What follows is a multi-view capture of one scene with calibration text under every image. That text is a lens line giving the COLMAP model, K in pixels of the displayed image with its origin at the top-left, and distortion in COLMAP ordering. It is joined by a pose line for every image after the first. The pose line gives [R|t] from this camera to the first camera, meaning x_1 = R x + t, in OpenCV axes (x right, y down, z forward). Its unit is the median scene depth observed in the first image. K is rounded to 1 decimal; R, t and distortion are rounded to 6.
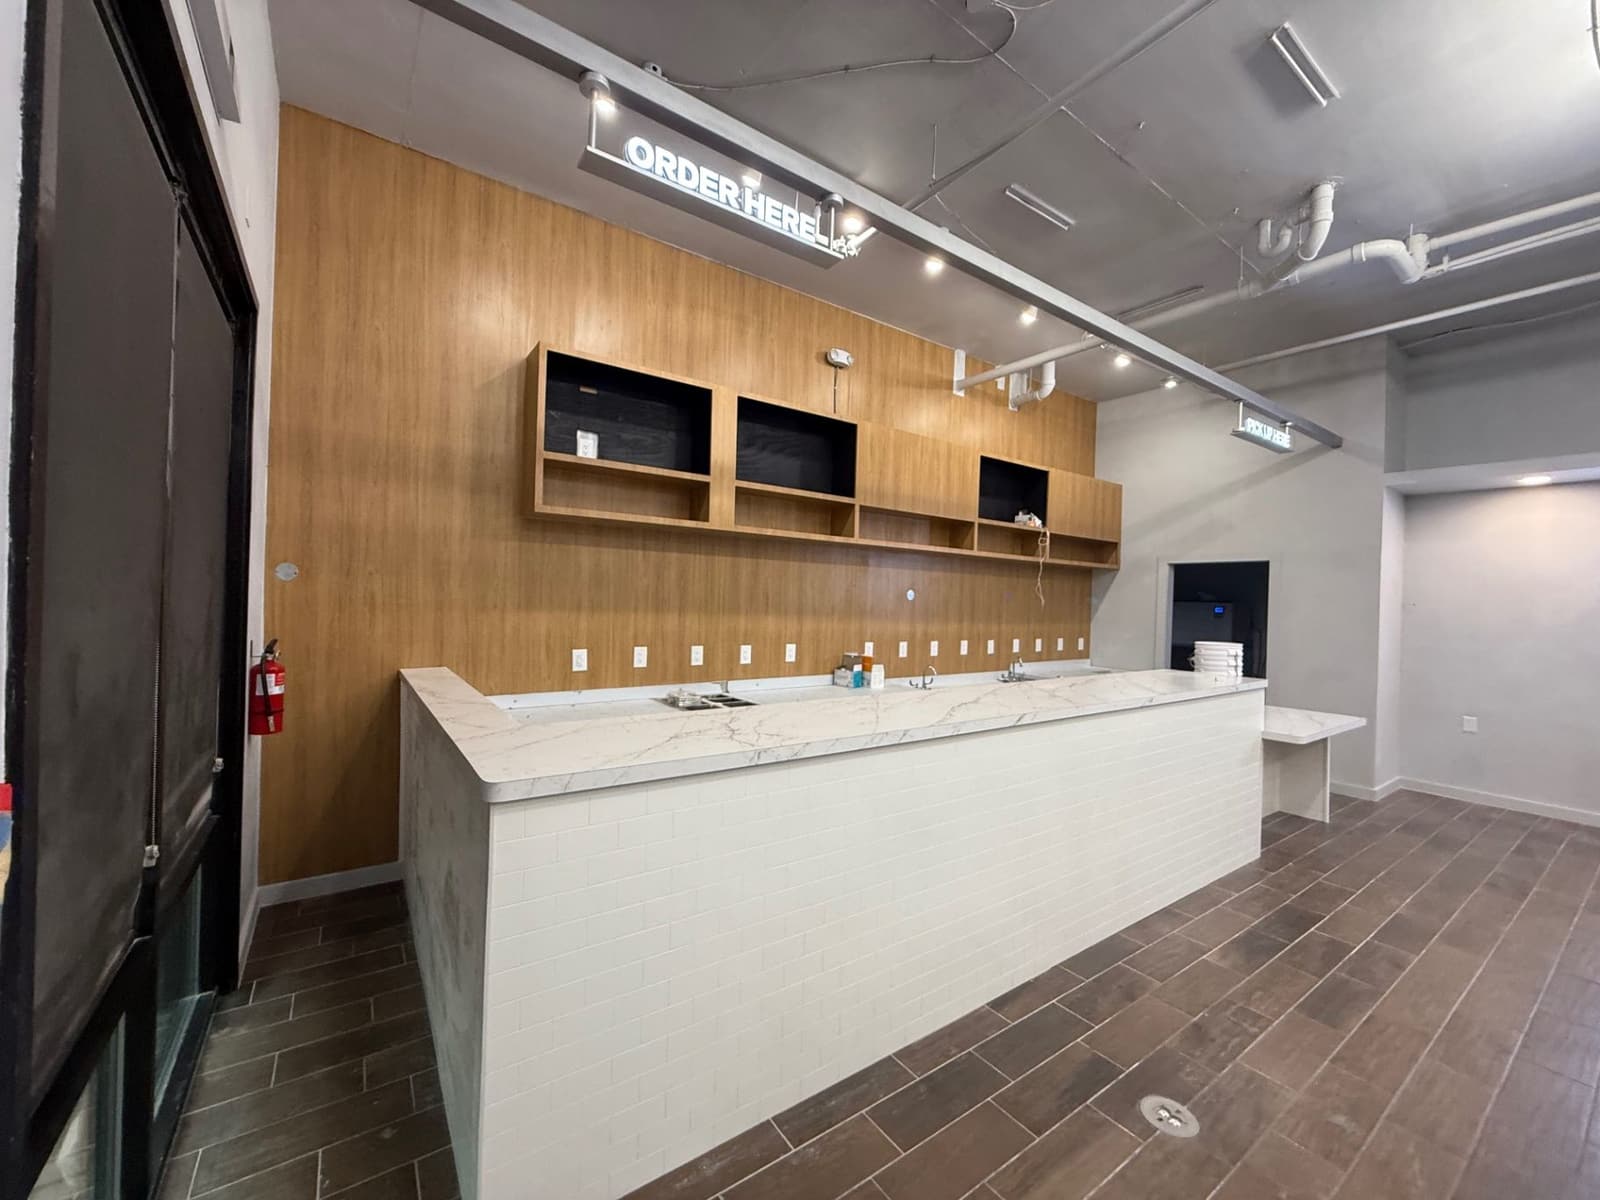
lens RADIAL K [[637.5, 0, 800.6], [0, 637.5, 601.1], [0, 0, 1]] dist [0.002242, -0.000299]
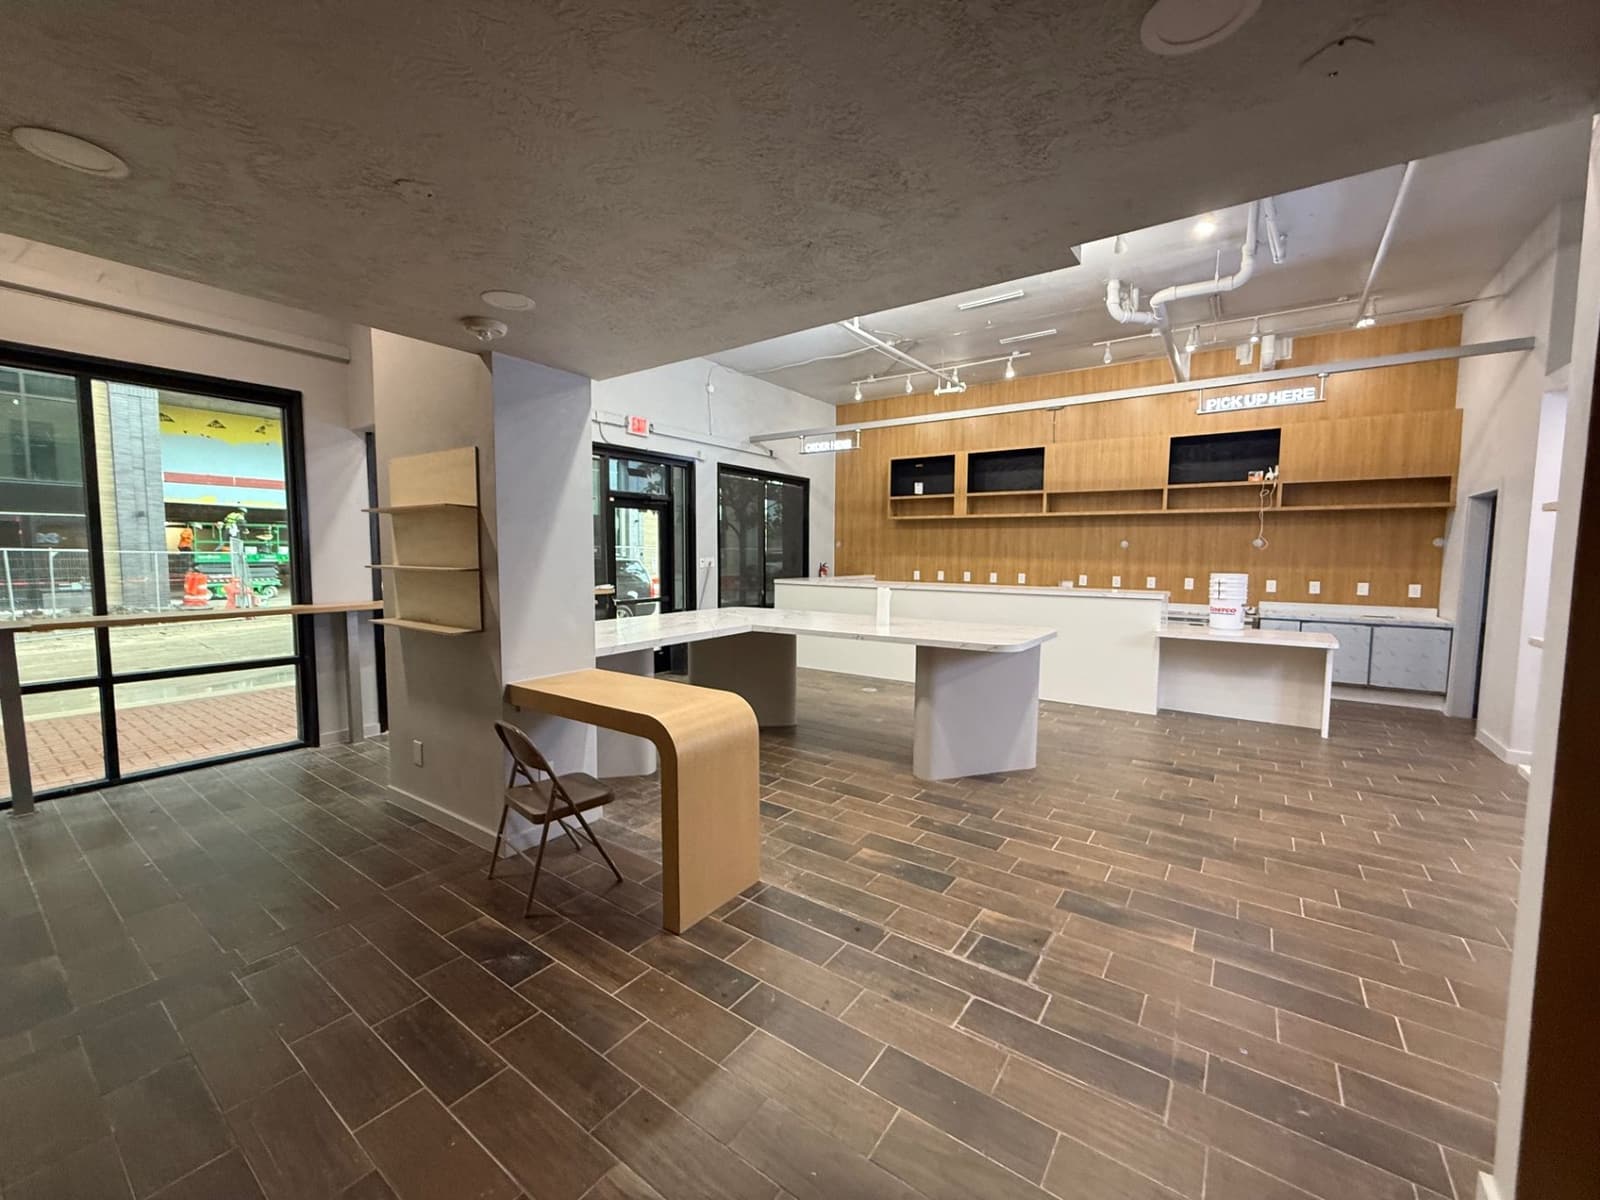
lens RADIAL K [[637.5, 0, 795.5], [0, 637.5, 600.8], [0, 0, 1]] dist [0.002242, -0.000299]
pose [[0.325916, 0.044697, -0.944342, 1.618166], [-0.004135, 0.998940, 0.045854, 0.068931], [0.945390, -0.011039, 0.325755, -0.226613]]
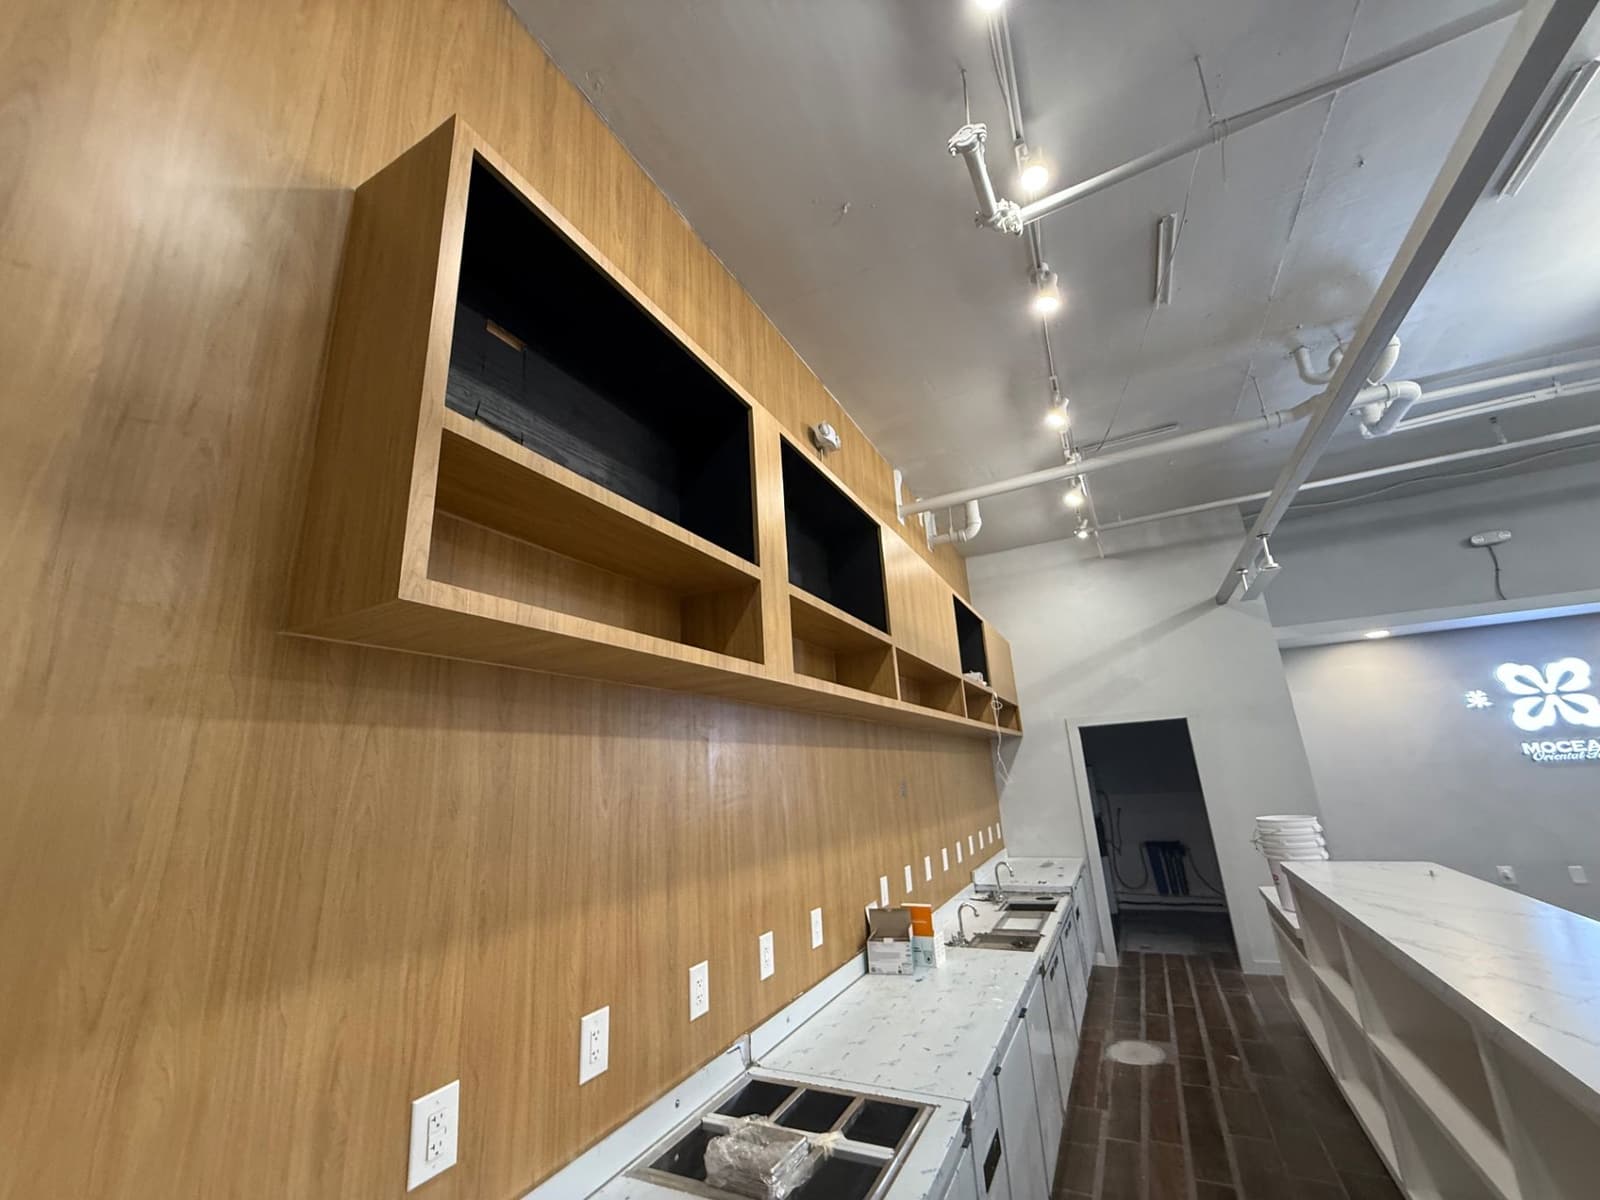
lens RADIAL K [[637.5, 0, 797.4], [0, 637.5, 599.3], [0, 0, 1]] dist [0.002242, -0.000299]
pose [[0.884142, 0.048792, 0.464663, -0.302373], [0.084398, 0.961493, -0.261550, -0.043201], [-0.459532, 0.270464, 0.845979, 0.536615]]
